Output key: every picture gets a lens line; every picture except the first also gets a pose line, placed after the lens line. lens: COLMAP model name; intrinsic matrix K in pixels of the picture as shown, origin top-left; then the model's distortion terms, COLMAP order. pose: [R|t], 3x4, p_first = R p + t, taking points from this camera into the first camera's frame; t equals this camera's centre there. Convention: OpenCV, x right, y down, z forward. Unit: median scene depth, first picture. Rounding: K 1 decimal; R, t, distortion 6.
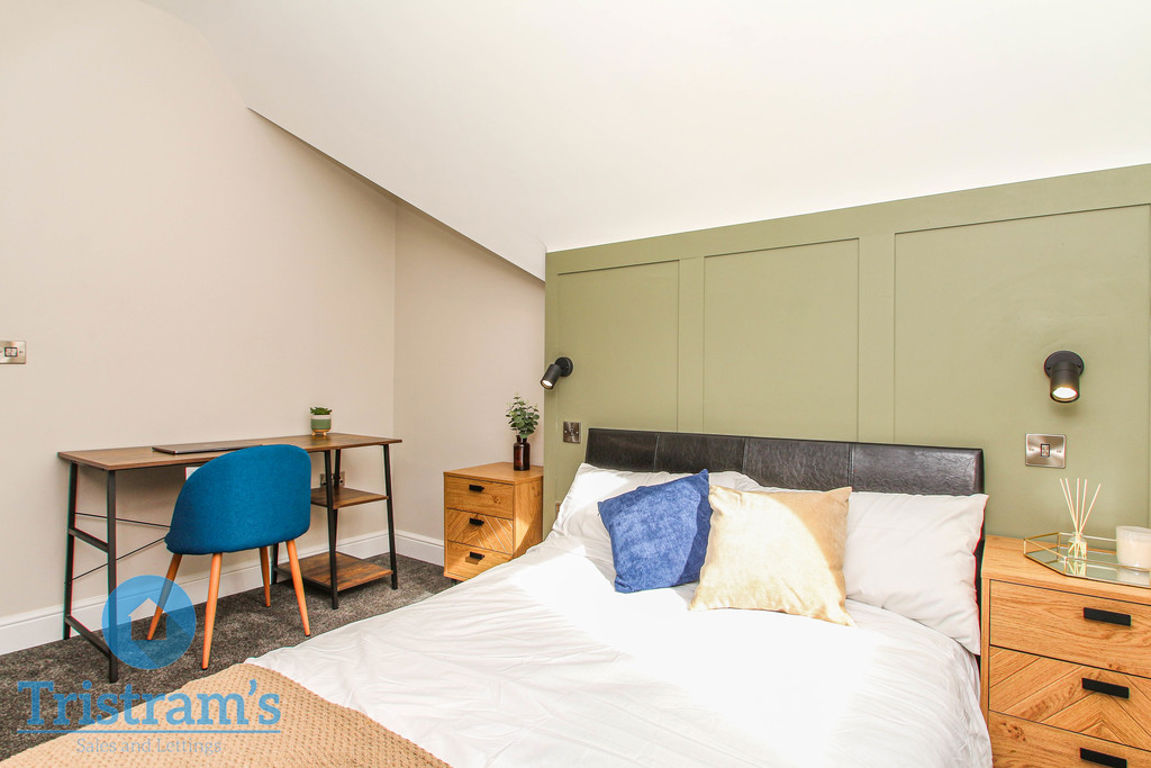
lens RADIAL K [[598.0, 0, 575.5], [0, 598.0, 384.0], [0, 0, 1]] dist [0.015223, -0.015223]
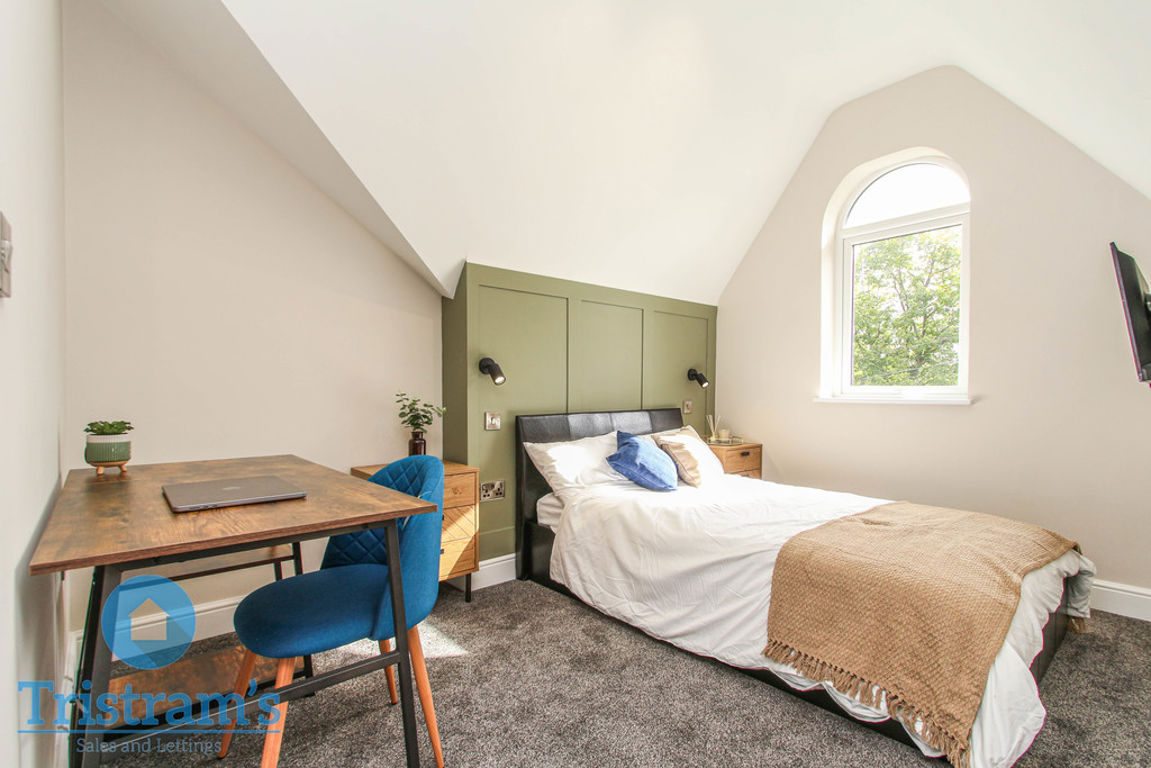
lens RADIAL K [[540.3, 0, 575.5], [0, 540.3, 384.0], [0, 0, 1]] dist [0.000736, 0.000083]
pose [[0.224136, -0.001379, 0.974557, -0.912601], [0.003505, 0.999994, 0.000609, 0.006636], [-0.974552, 0.003279, 0.224140, 0.532848]]
